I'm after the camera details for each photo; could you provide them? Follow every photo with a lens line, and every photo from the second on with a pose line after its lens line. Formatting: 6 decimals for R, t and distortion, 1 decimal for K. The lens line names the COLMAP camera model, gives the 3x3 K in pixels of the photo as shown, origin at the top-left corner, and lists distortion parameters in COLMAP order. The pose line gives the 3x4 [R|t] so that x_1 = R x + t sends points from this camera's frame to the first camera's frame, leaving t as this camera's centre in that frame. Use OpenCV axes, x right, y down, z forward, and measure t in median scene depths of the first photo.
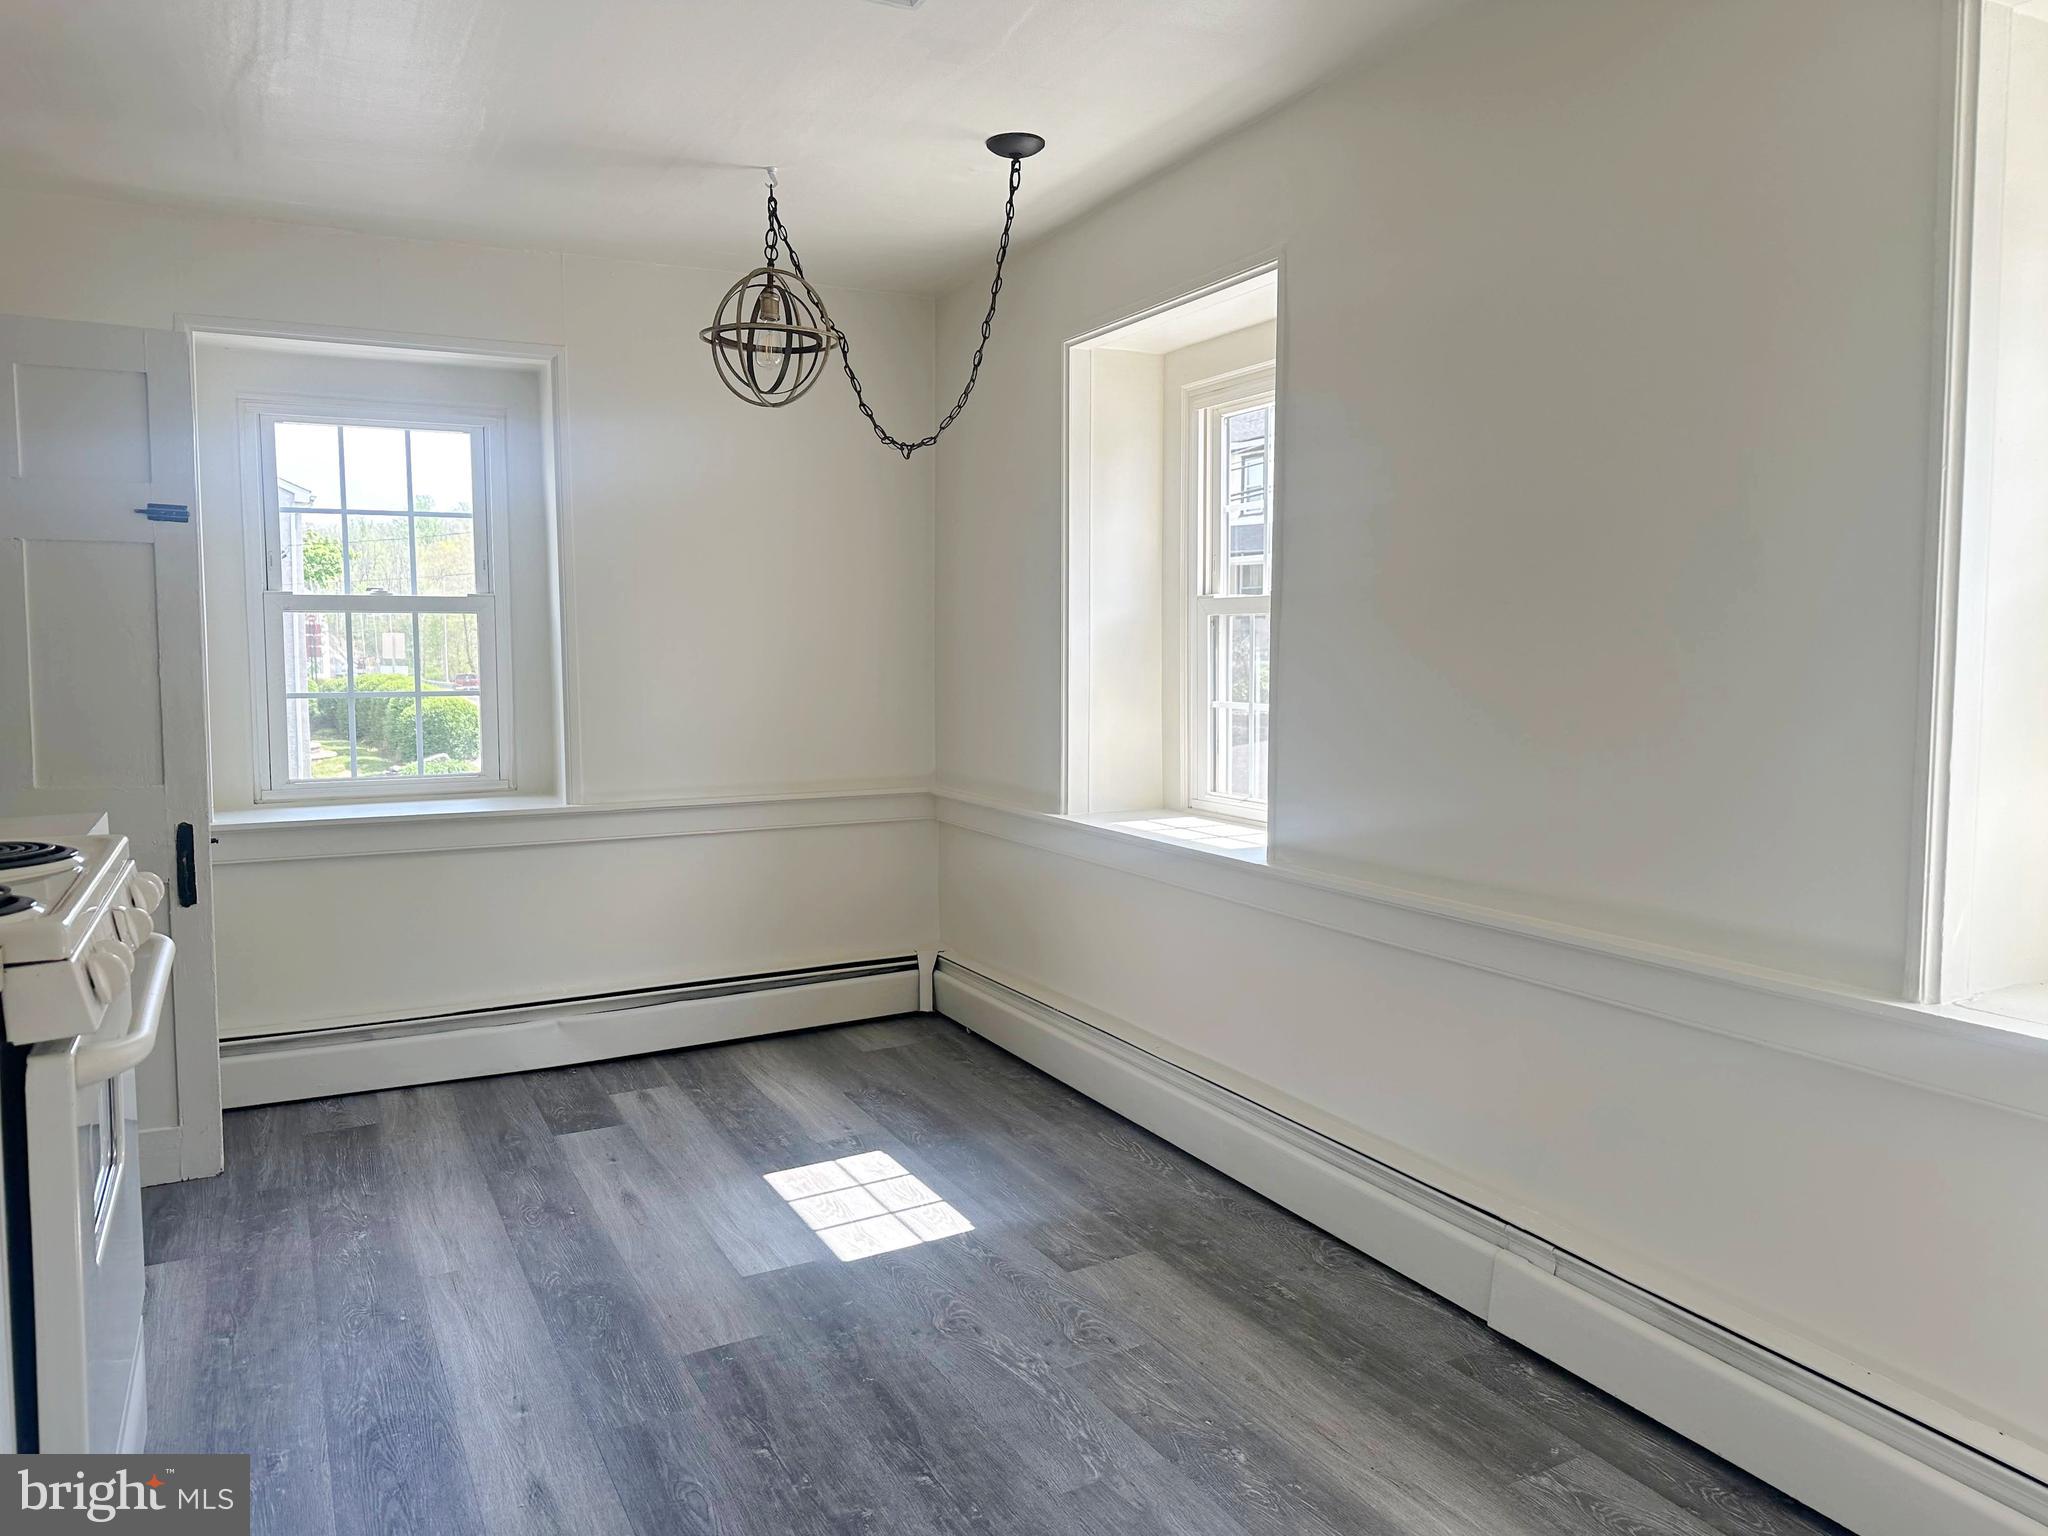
lens RADIAL K [[1457.0, 0, 1029.4], [0, 1457.0, 766.3], [0, 0, 1]] dist [0.072039, -0.096066]
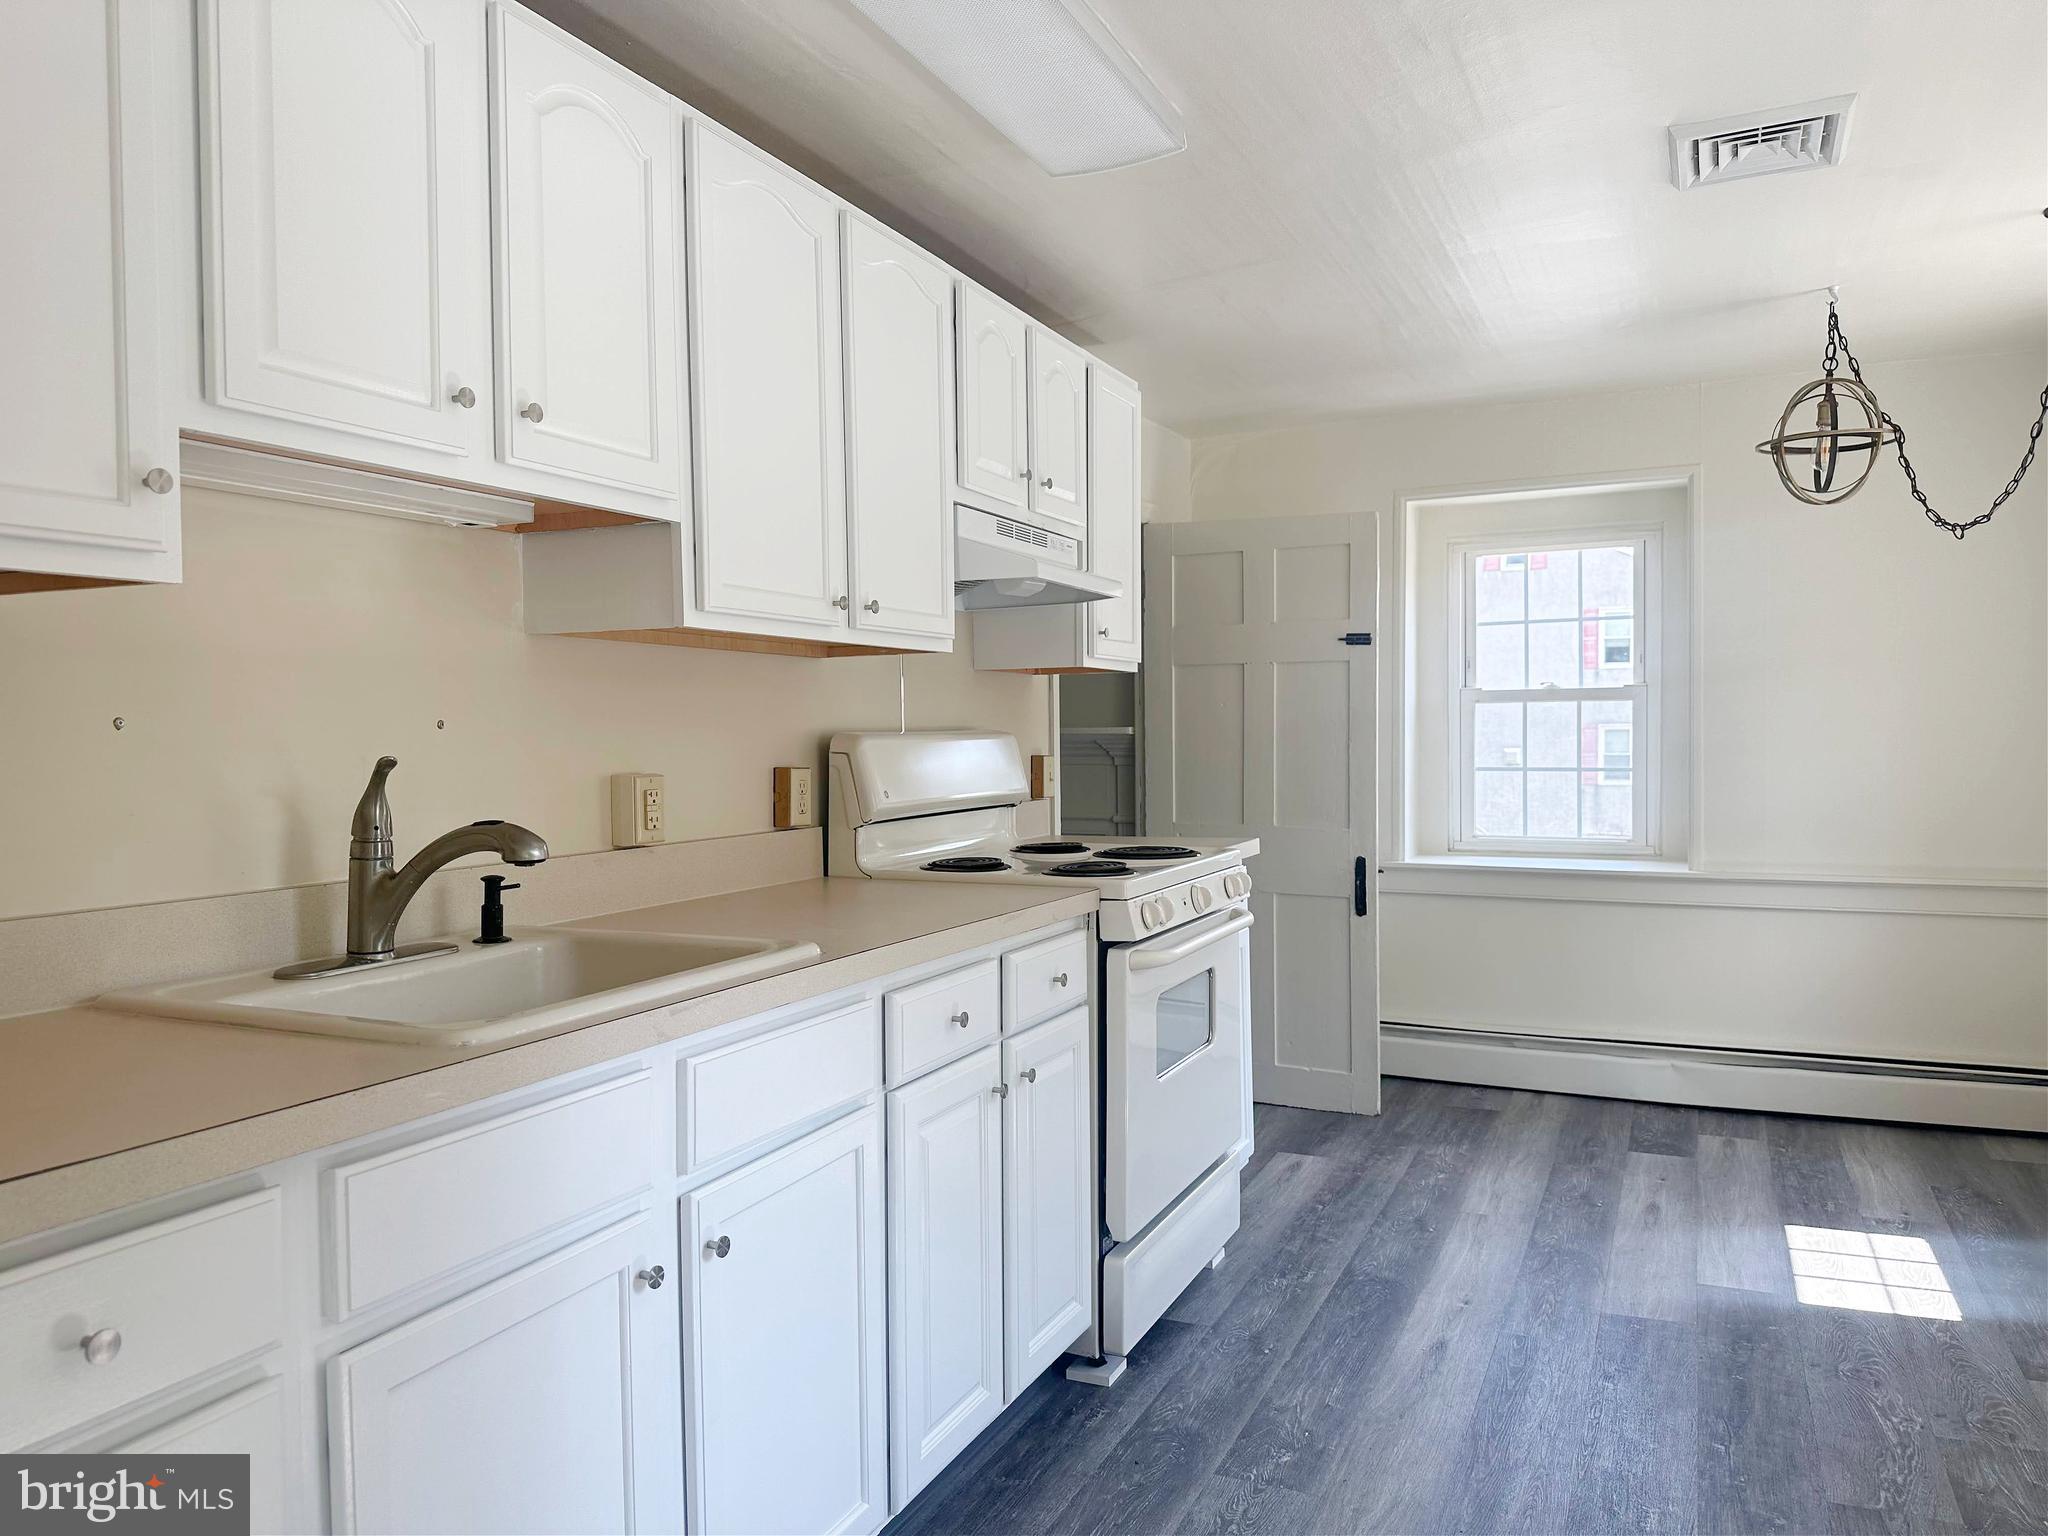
lens RADIAL K [[1479.8, 0, 1029.6], [0, 1479.8, 755.1], [0, 0, 1]] dist [0.117312, -0.107152]
pose [[0.612801, 0.008180, -0.790195, 0.347716], [-0.058010, 0.997714, -0.034659, 0.009565], [0.788105, 0.067078, 0.611875, -0.125719]]
